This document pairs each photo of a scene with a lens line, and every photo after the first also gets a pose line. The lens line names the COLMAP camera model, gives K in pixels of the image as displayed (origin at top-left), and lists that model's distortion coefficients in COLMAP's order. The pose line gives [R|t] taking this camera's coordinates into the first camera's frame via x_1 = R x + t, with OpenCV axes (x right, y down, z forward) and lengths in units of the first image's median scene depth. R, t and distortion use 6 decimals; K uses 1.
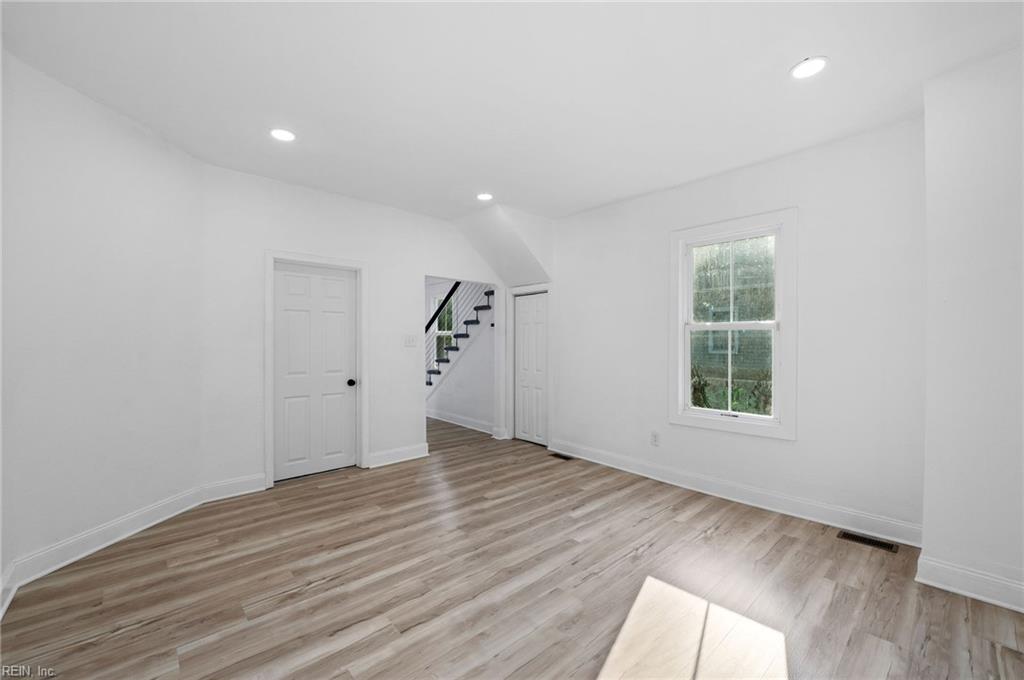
lens RADIAL K [[401.8, 0, 513.8], [0, 401.8, 337.9], [0, 0, 1]] dist [-0.010169, -0.000434]
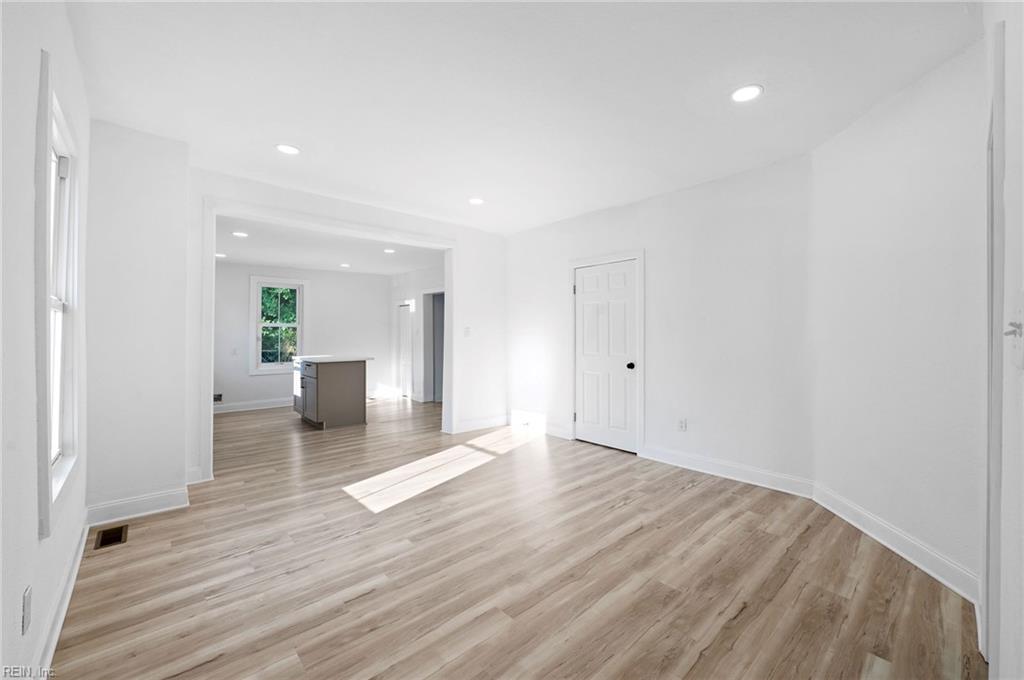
lens RADIAL K [[401.8, 0, 514.5], [0, 401.8, 336.3], [0, 0, 1]] dist [-0.010169, -0.000434]
pose [[-0.999884, -0.006665, 0.013730, -0.110850], [-0.006721, 0.999969, -0.003987, 0.019791], [-0.013703, -0.004079, -0.999898, 2.050466]]
